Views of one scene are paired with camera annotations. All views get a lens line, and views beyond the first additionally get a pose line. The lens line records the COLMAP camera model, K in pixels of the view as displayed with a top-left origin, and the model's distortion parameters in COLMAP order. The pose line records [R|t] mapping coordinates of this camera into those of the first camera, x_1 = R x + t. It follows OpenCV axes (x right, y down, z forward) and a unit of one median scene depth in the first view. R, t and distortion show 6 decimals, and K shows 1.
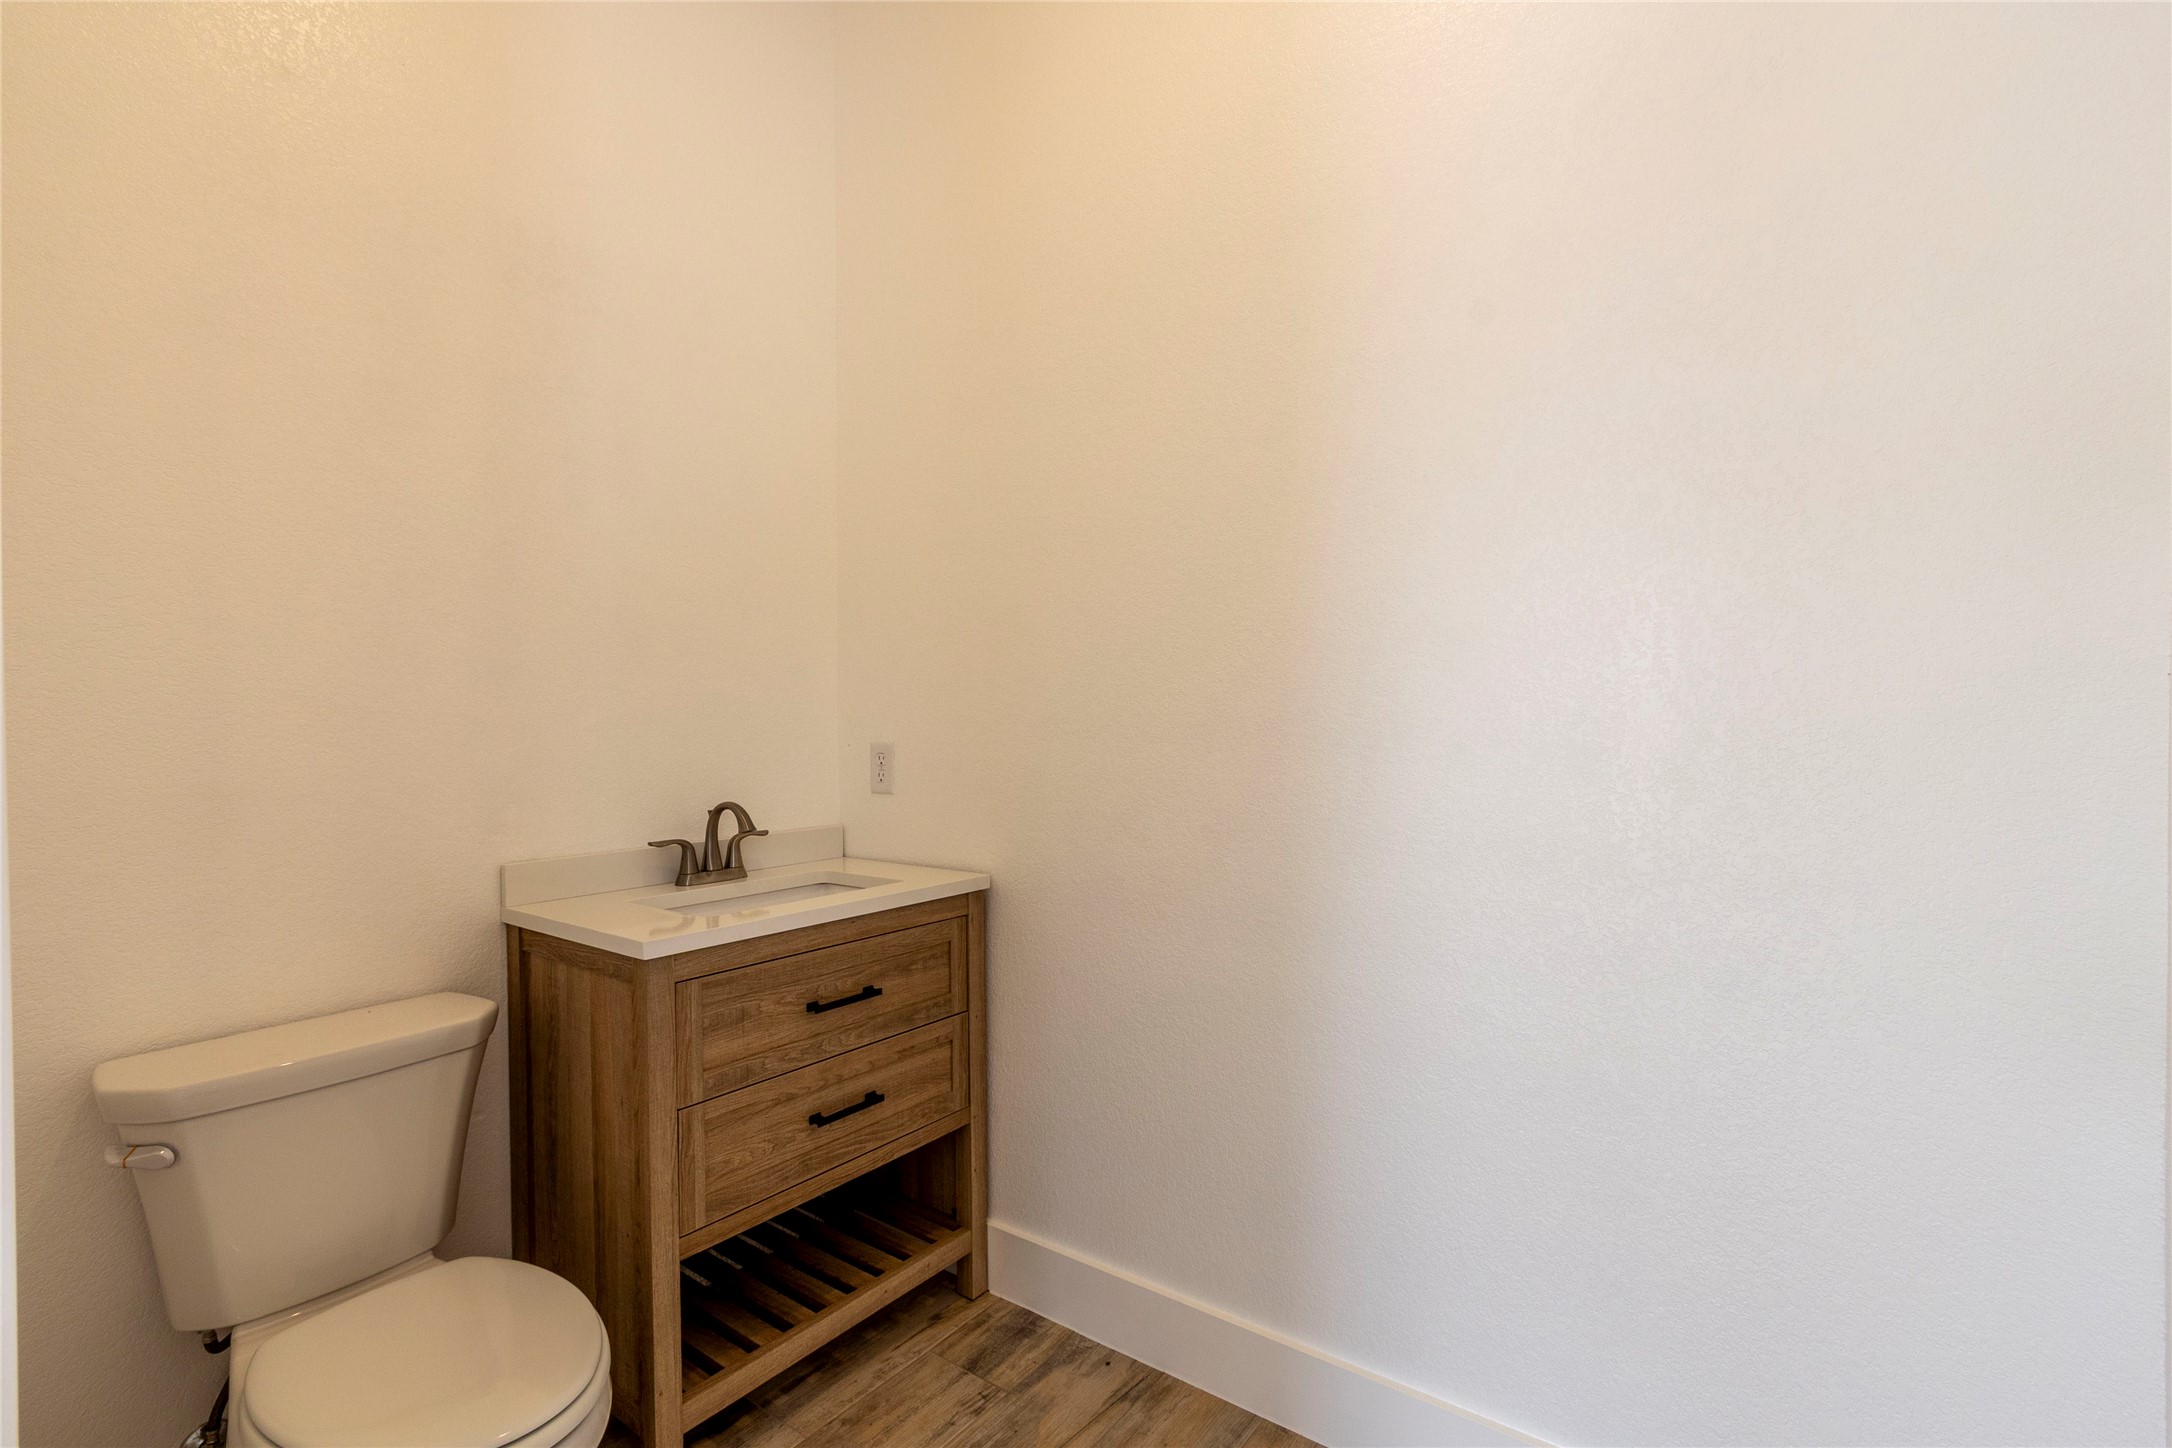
lens RADIAL K [[991.1, 0, 1079.7], [0, 991.1, 716.4], [0, 0, 1]] dist [0.008557, -0.002649]
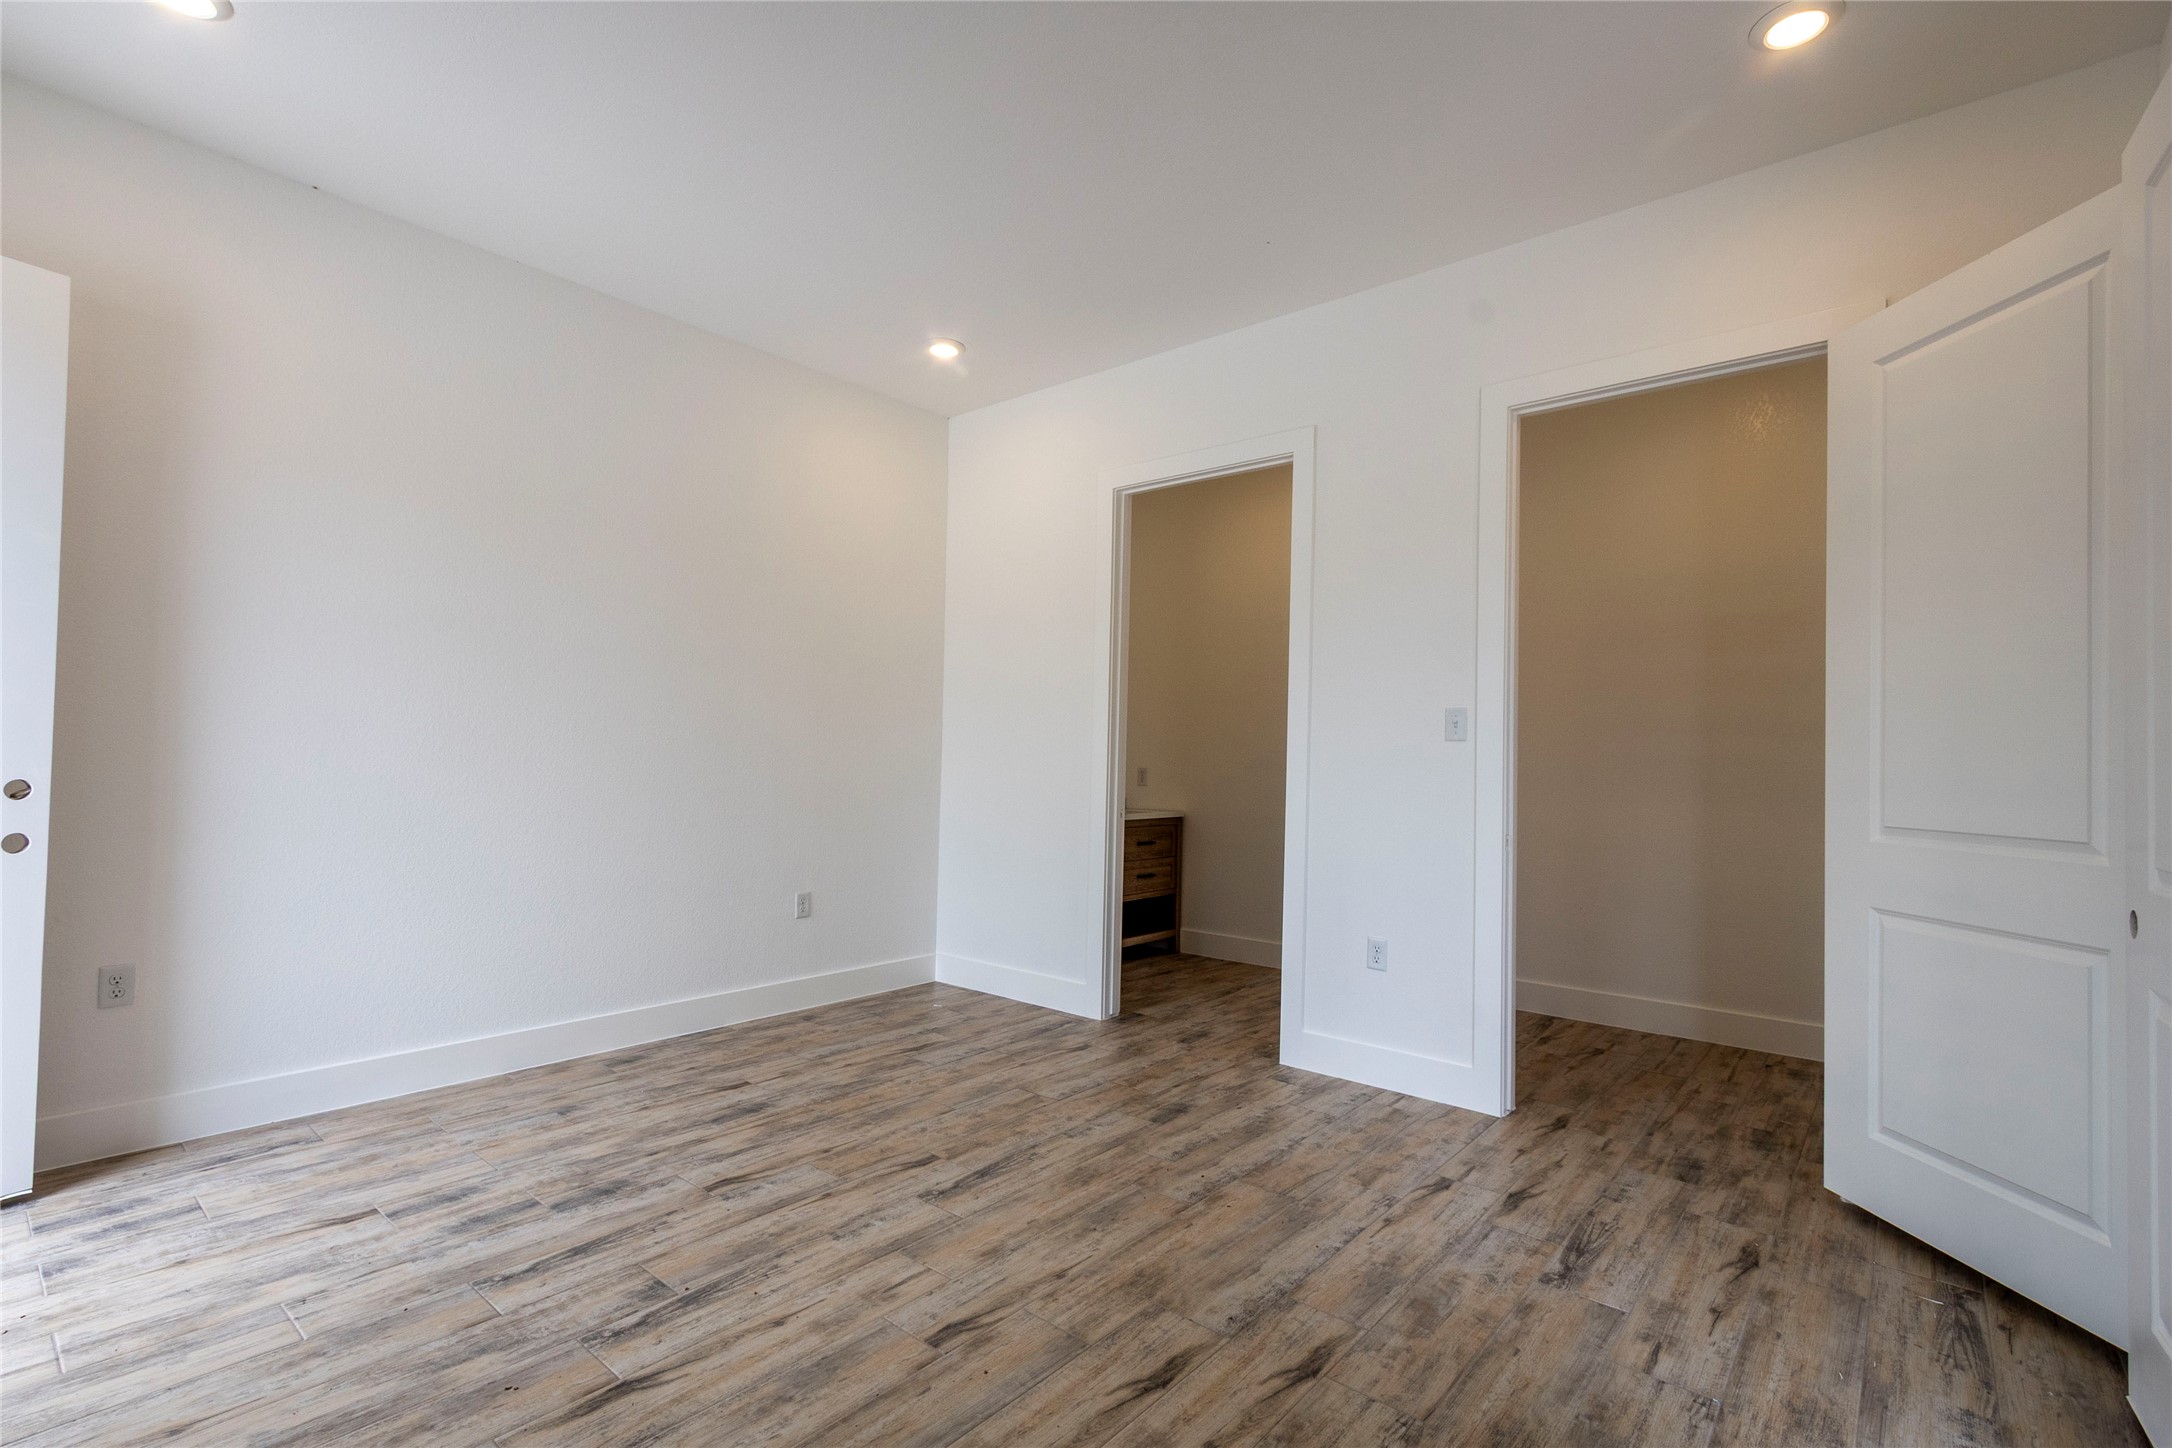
lens RADIAL K [[991.1, 0, 1068.2], [0, 991.1, 761.5], [0, 0, 1]] dist [0.008557, -0.002649]
pose [[0.997721, 0.022890, -0.063469, -0.272240], [-0.022782, 0.999738, 0.002430, 0.007609], [0.063508, -0.000979, 0.997981, -2.171972]]
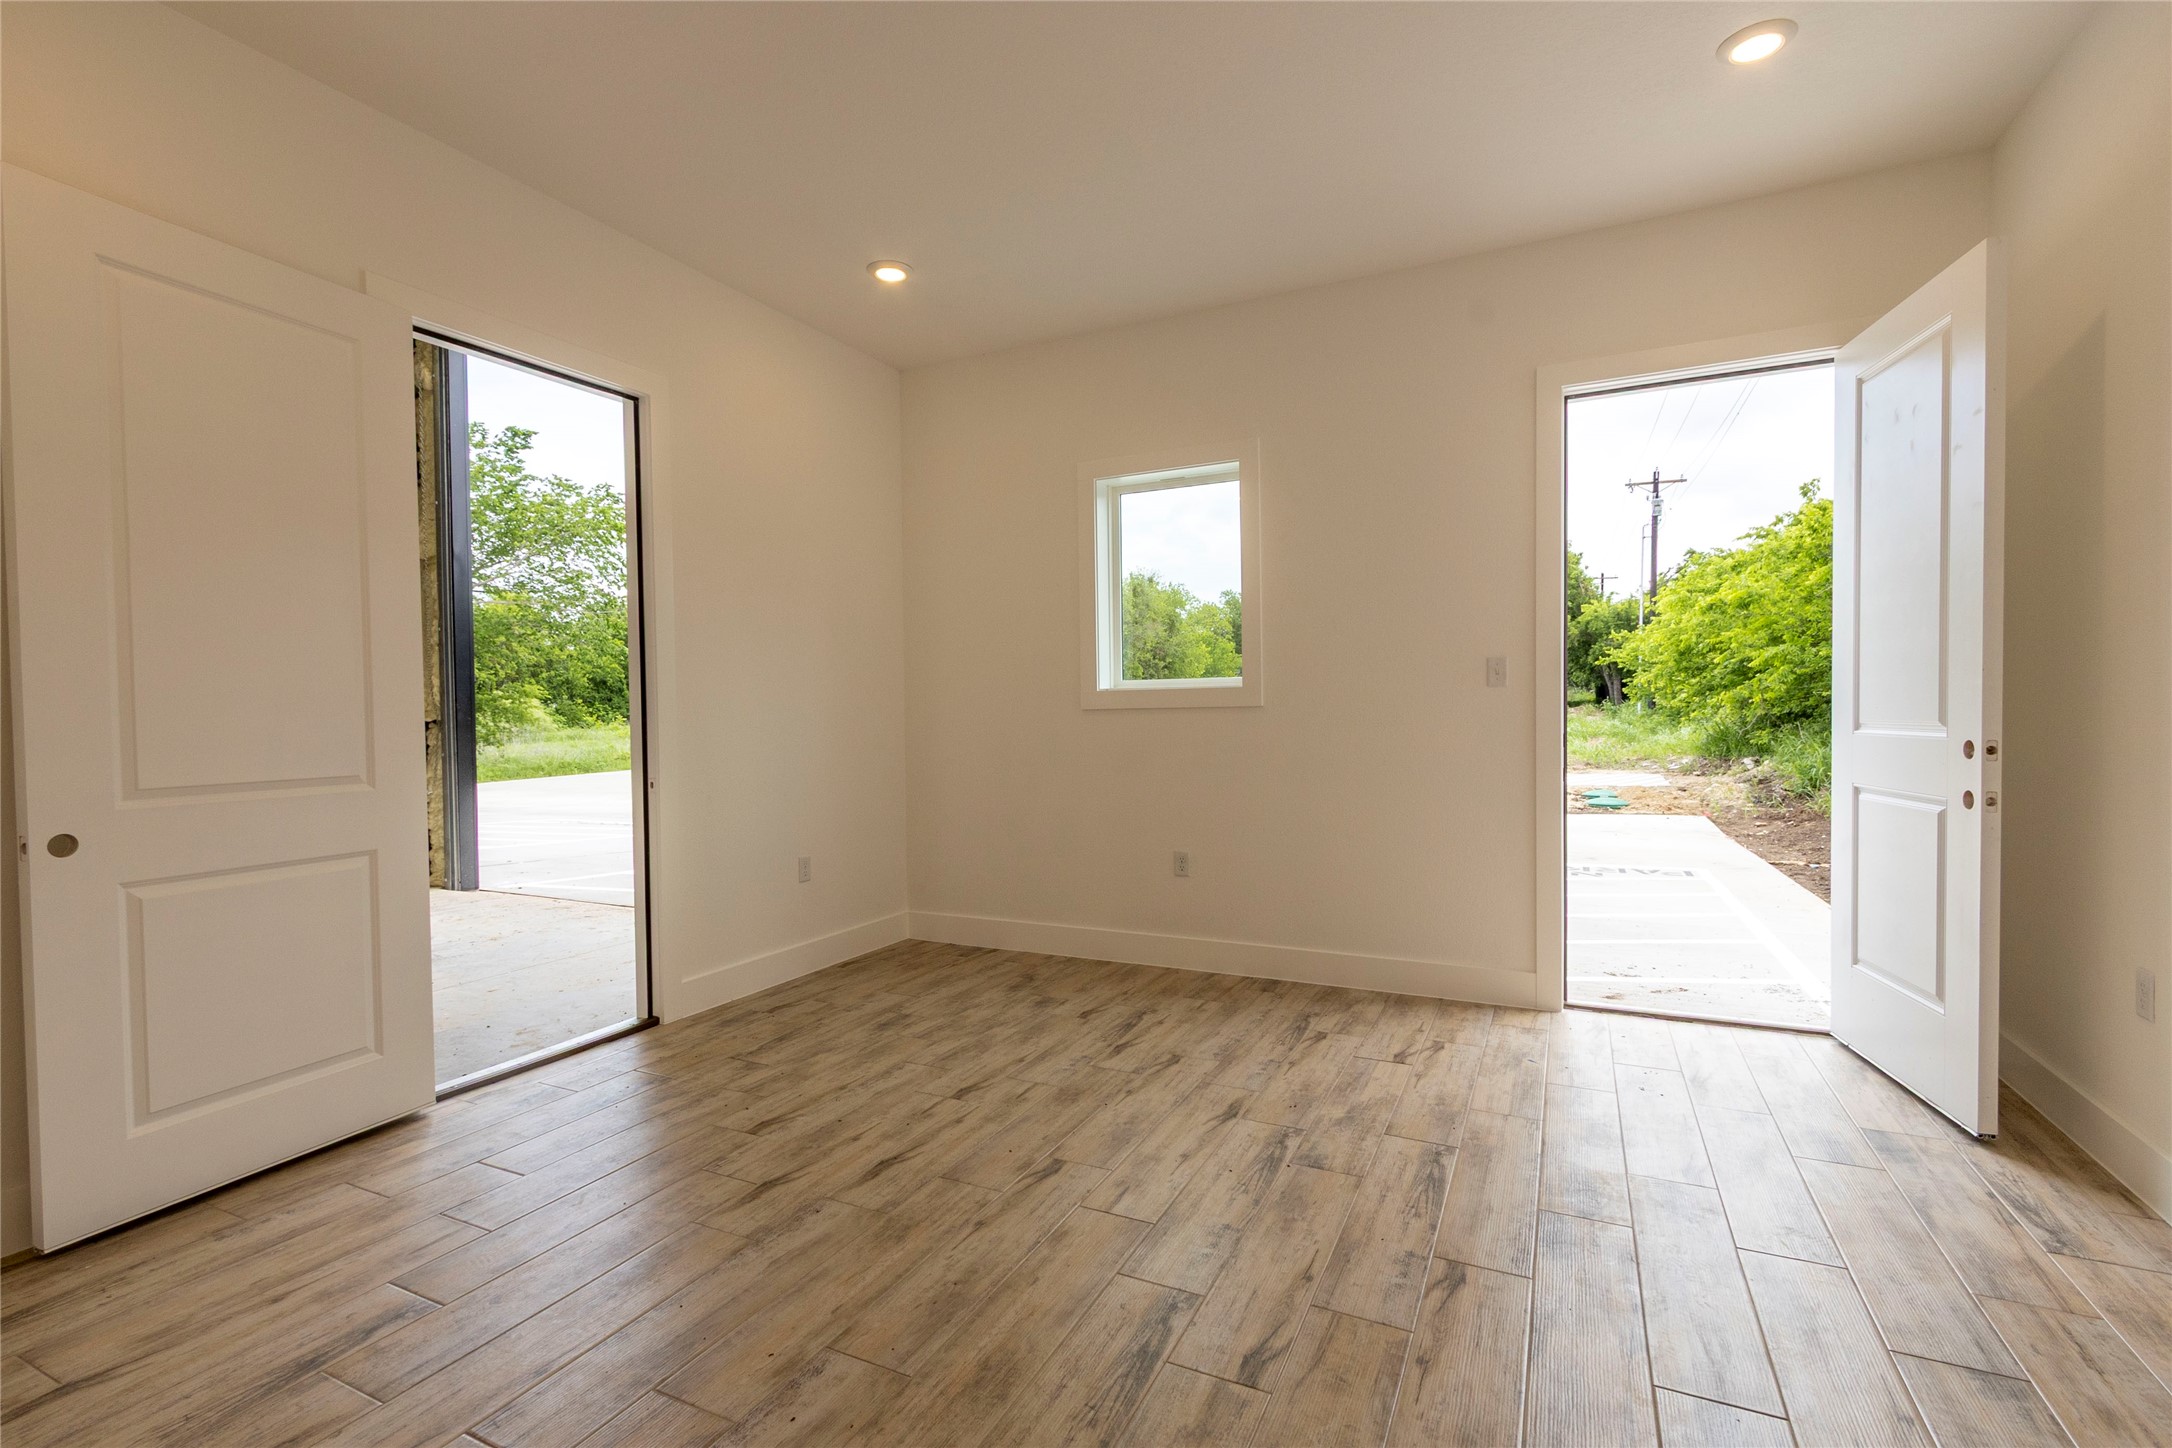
lens RADIAL K [[991.1, 0, 1064.8], [0, 991.1, 726.3], [0, 0, 1]] dist [0.008557, -0.002649]
pose [[-0.984669, 0.018212, -0.173480, -0.246617], [0.015863, 0.999763, 0.014918, 0.006465], [0.173711, 0.011937, -0.984724, 0.259559]]
